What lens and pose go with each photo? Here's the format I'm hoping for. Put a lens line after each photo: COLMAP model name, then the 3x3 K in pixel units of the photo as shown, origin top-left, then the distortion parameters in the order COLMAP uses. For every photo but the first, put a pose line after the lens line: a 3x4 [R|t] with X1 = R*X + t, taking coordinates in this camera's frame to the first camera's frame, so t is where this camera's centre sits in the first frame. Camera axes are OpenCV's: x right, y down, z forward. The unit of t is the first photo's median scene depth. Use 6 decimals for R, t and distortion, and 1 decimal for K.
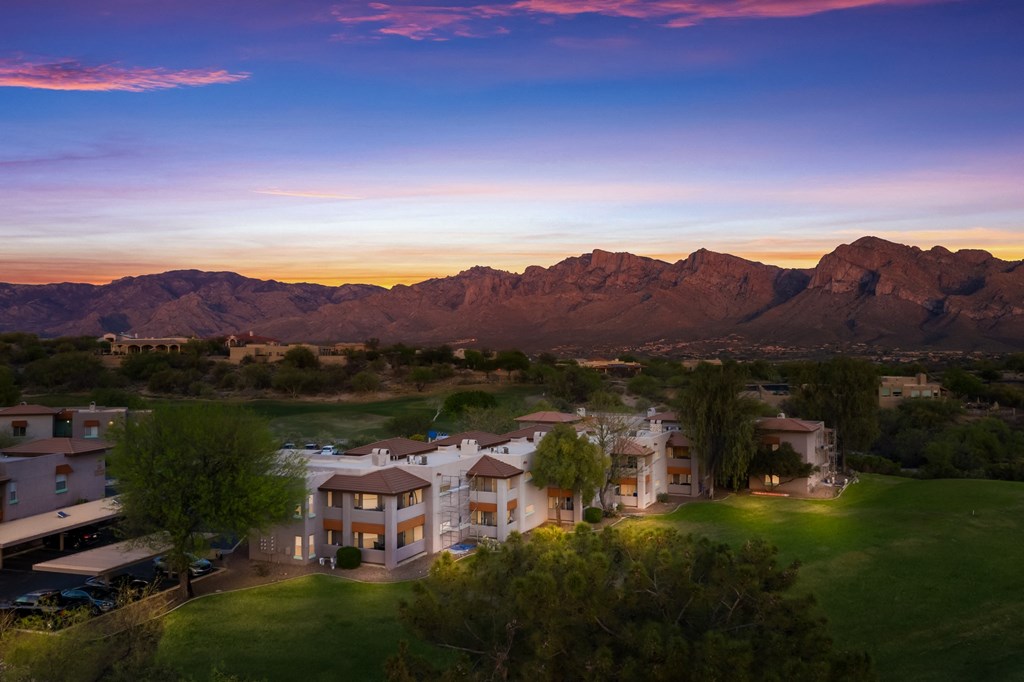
lens RADIAL K [[797.2, 0, 512.0], [0, 797.2, 341.0], [0, 0, 1]] dist [-0.001192, 0.003384]
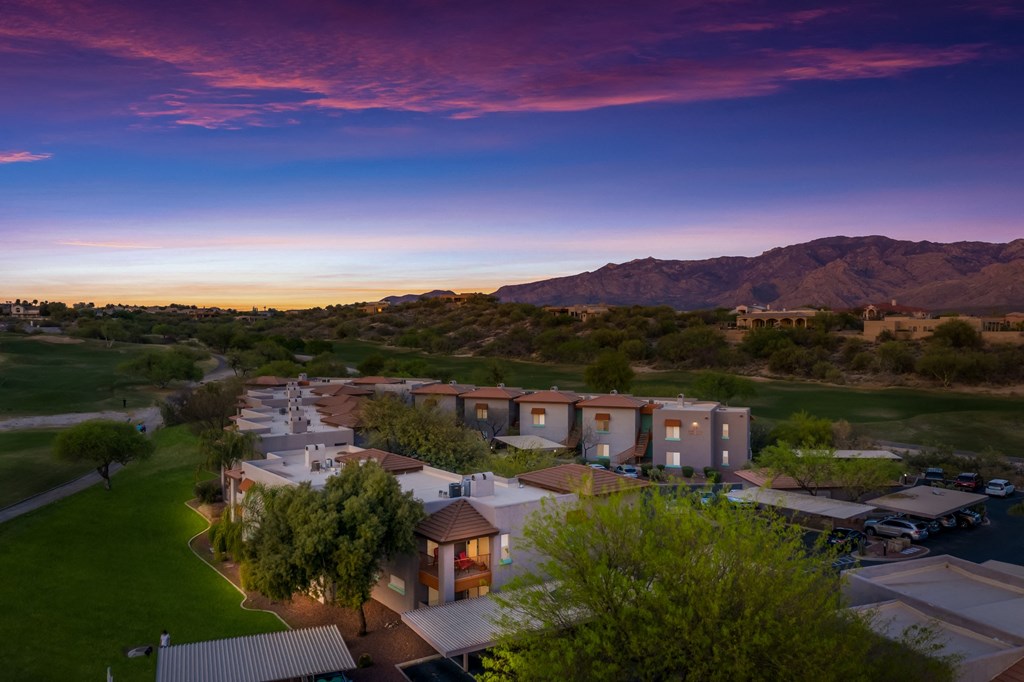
lens RADIAL K [[797.2, 0, 512.0], [0, 797.2, 341.0], [0, 0, 1]] dist [-0.001192, 0.003384]
pose [[0.717910, 0.014754, -0.695980, -0.033647], [0.013957, 0.999269, 0.035581, -0.006378], [0.695996, -0.035258, 0.717179, 0.136463]]
